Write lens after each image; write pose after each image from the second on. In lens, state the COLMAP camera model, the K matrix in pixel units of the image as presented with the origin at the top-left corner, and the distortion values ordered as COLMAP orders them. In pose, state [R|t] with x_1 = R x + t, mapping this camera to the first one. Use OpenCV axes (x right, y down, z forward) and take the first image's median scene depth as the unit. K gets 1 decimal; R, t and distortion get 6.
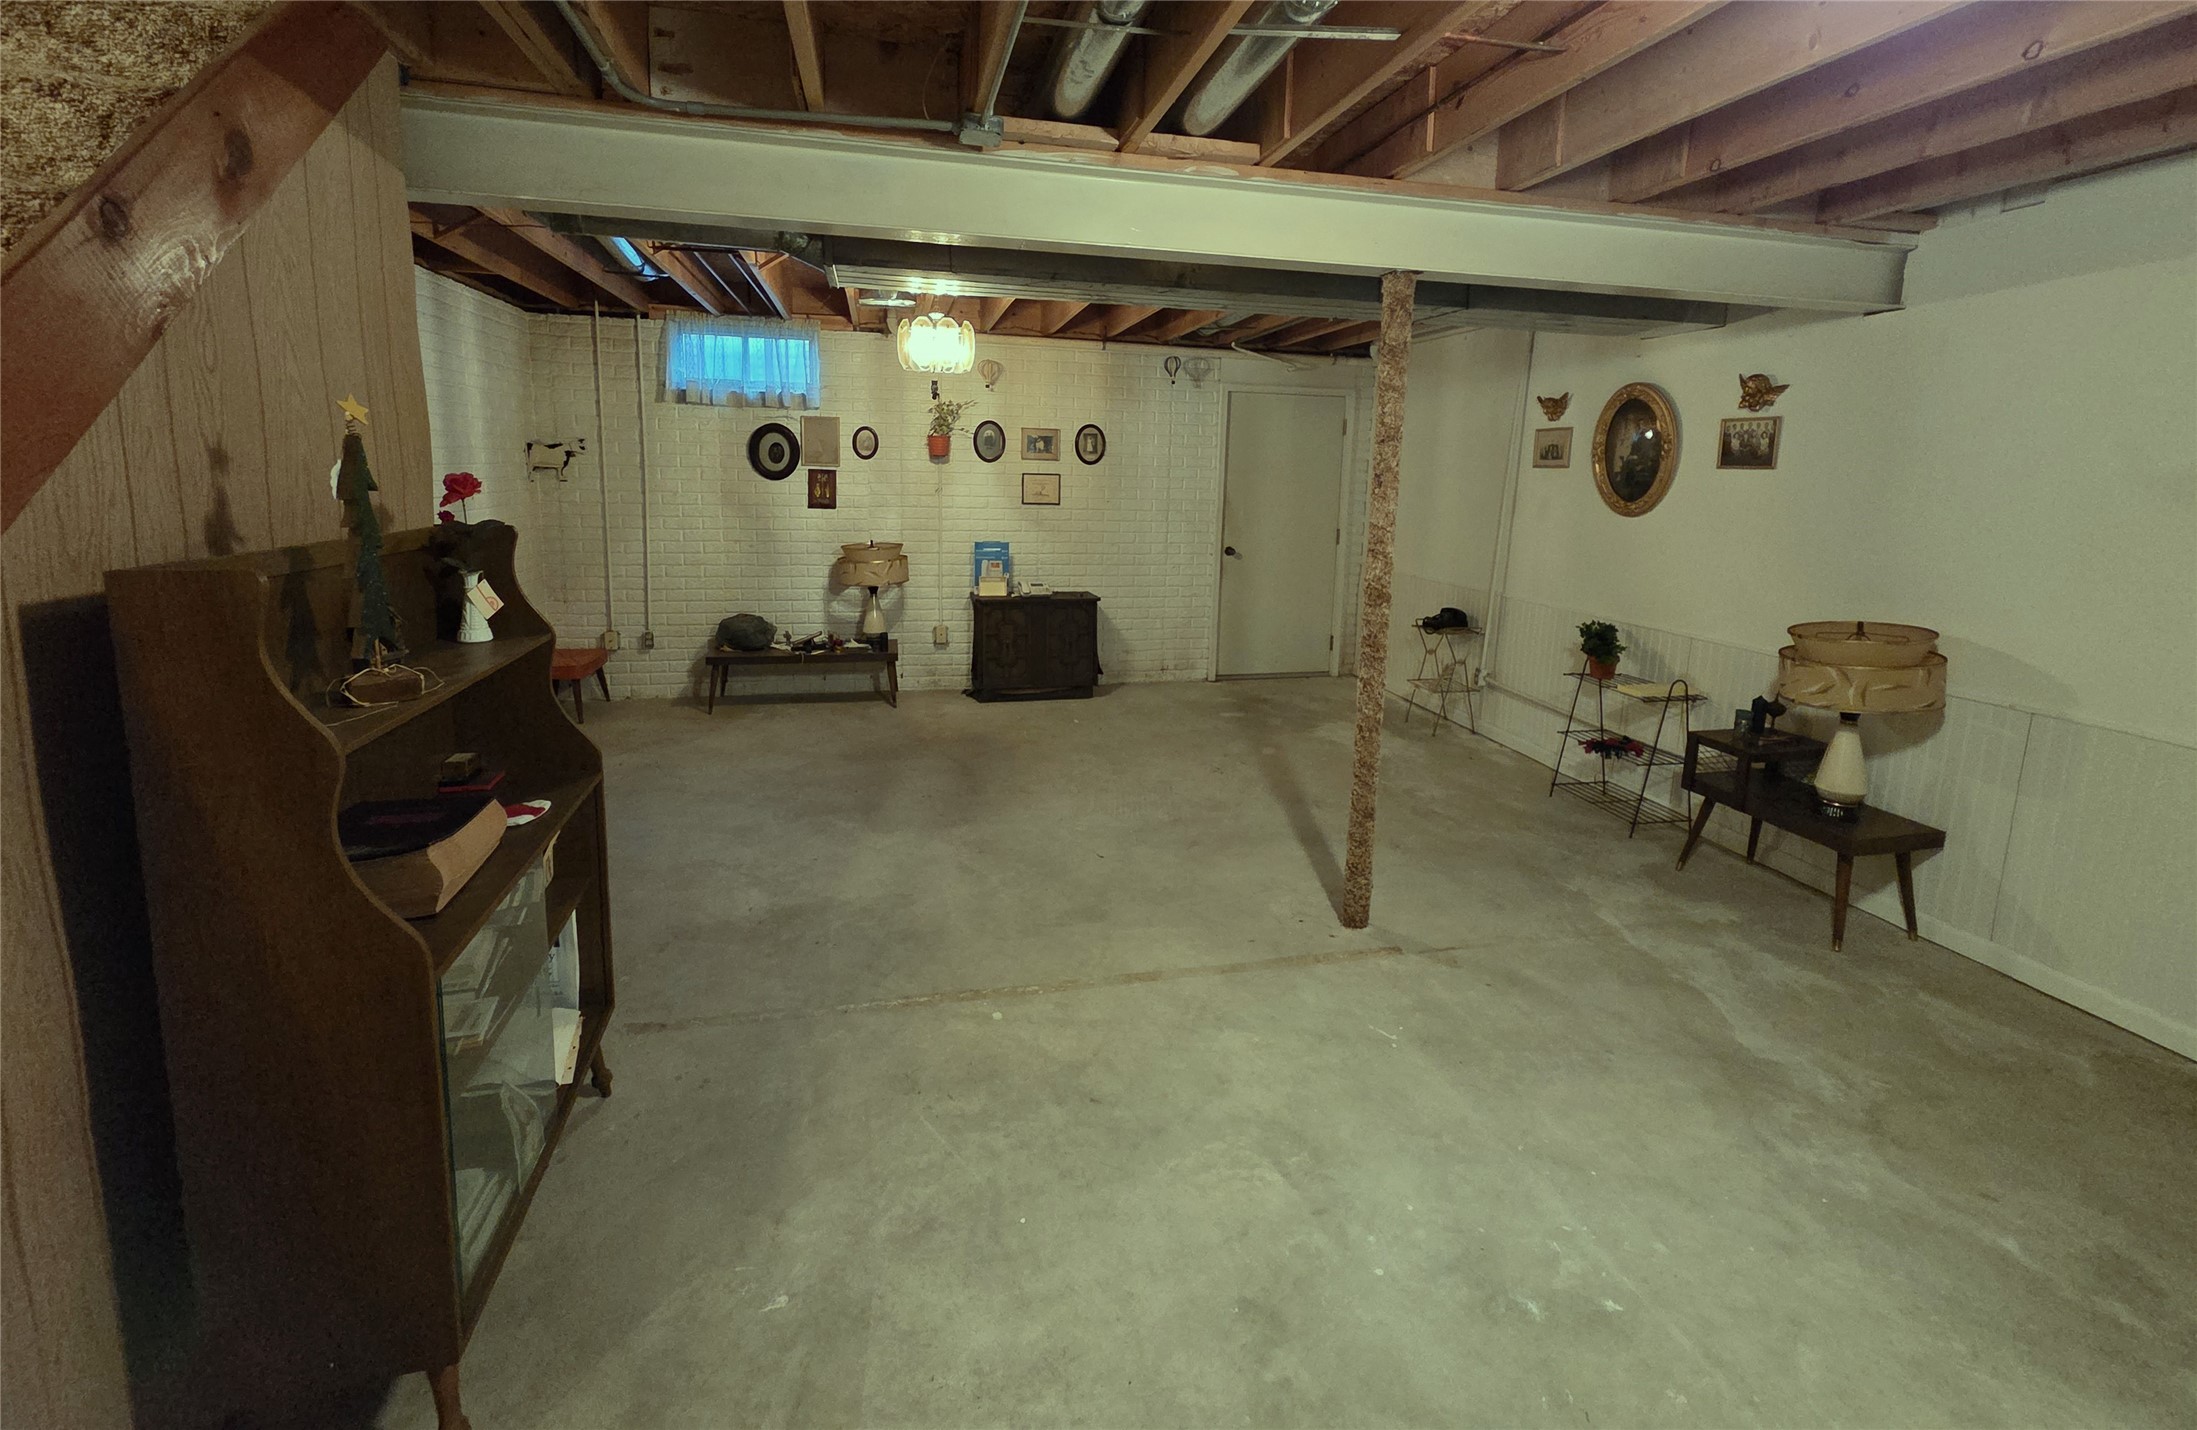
lens RADIAL K [[887.2, 0, 1103.8], [0, 887.2, 611.3], [0, 0, 1]] dist [0.000692, -0.000022]
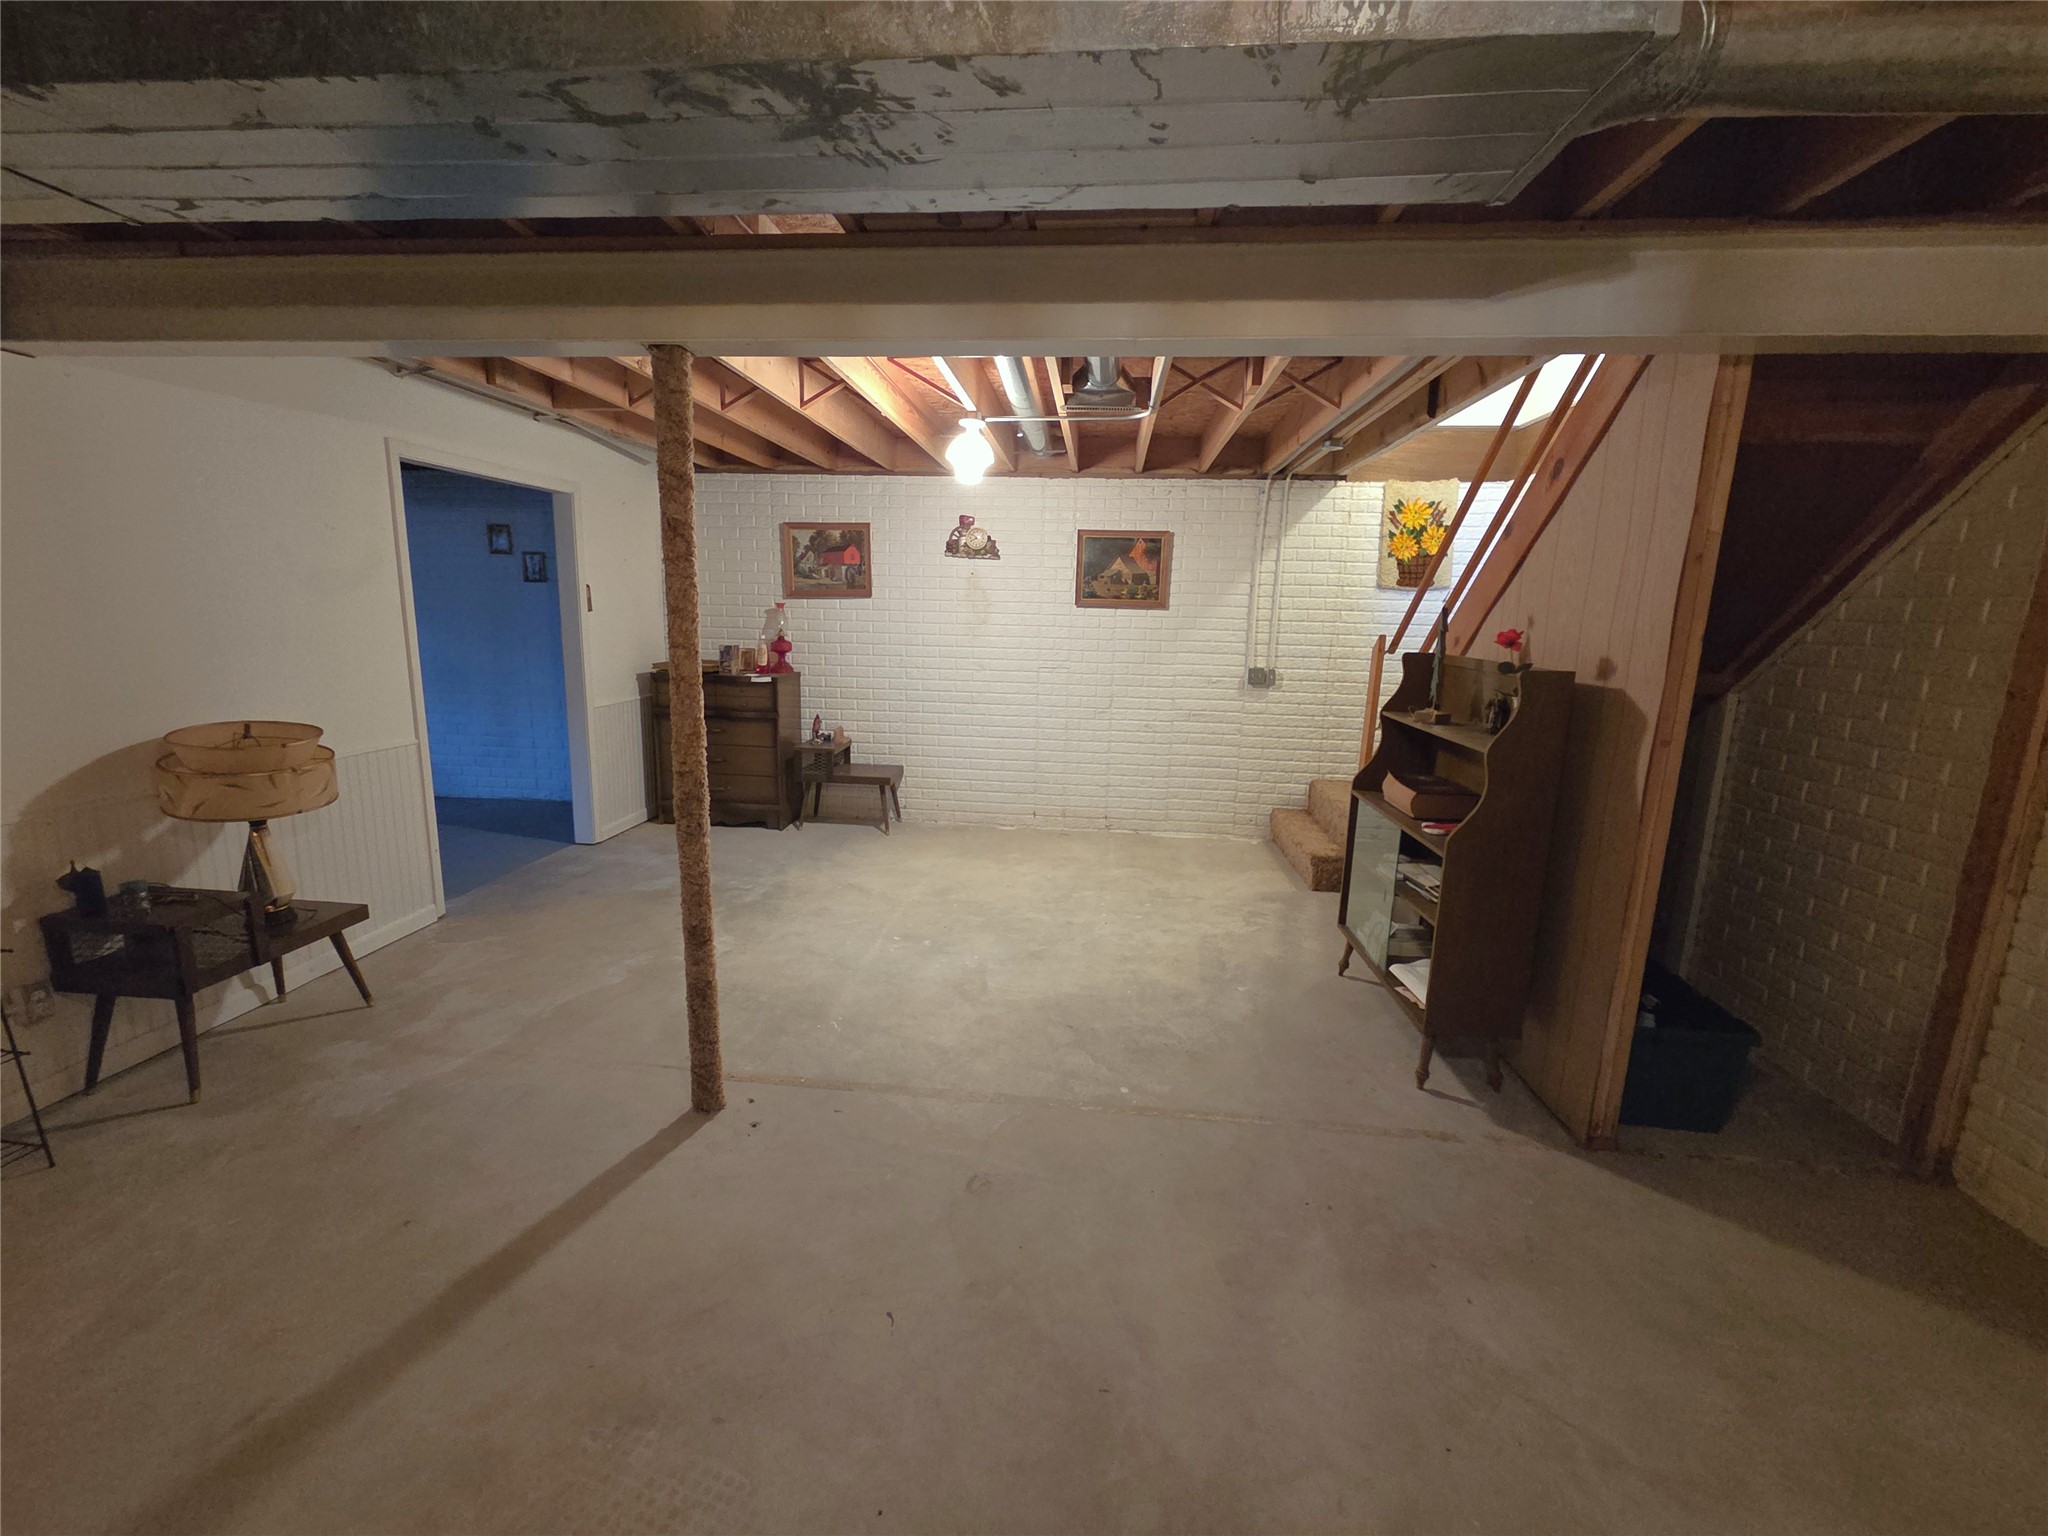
lens RADIAL K [[843.2, 0, 1024.0], [0, 843.2, 768.0], [0, 0, 1]] dist [-0.000729, -0.000366]
pose [[-0.944840, -0.110570, 0.308304, -0.169983], [0.000641, 0.940669, 0.339326, -0.180813], [-0.327531, 0.320807, -0.888711, 1.111901]]
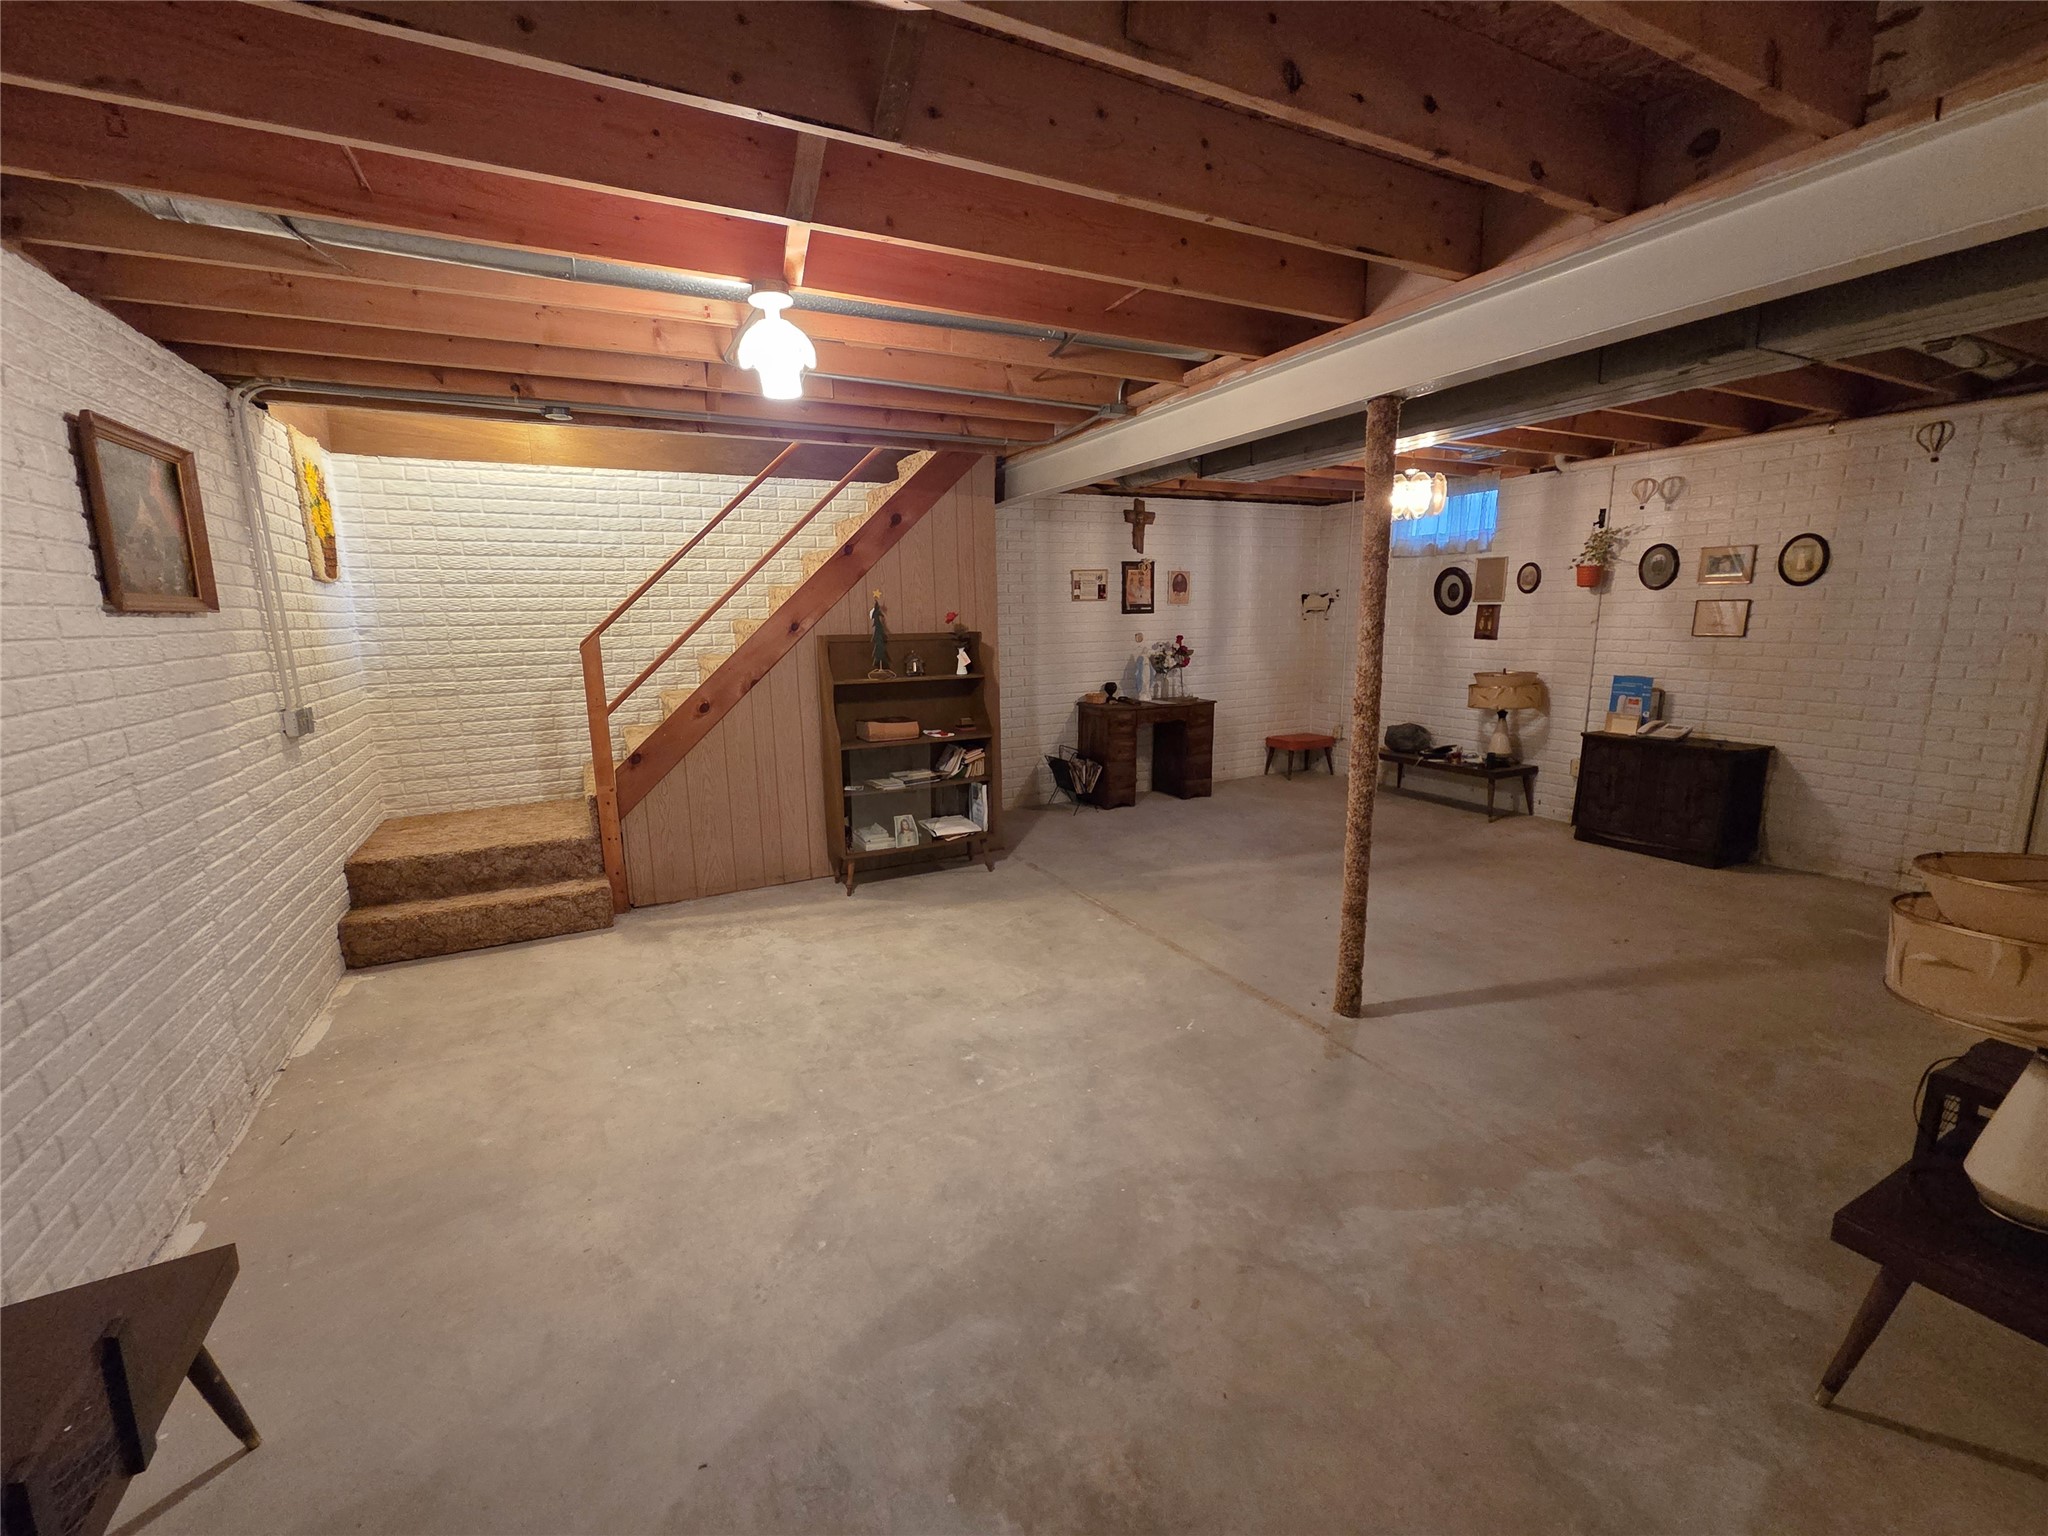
lens RADIAL K [[843.2, 0, 1024.0], [0, 843.2, 768.0], [0, 0, 1]] dist [-0.000729, -0.000366]
pose [[0.241260, 0.148828, -0.958981, 0.818052], [-0.130266, 0.984194, 0.119968, -0.009184], [0.961678, 0.095979, 0.256834, 0.238759]]
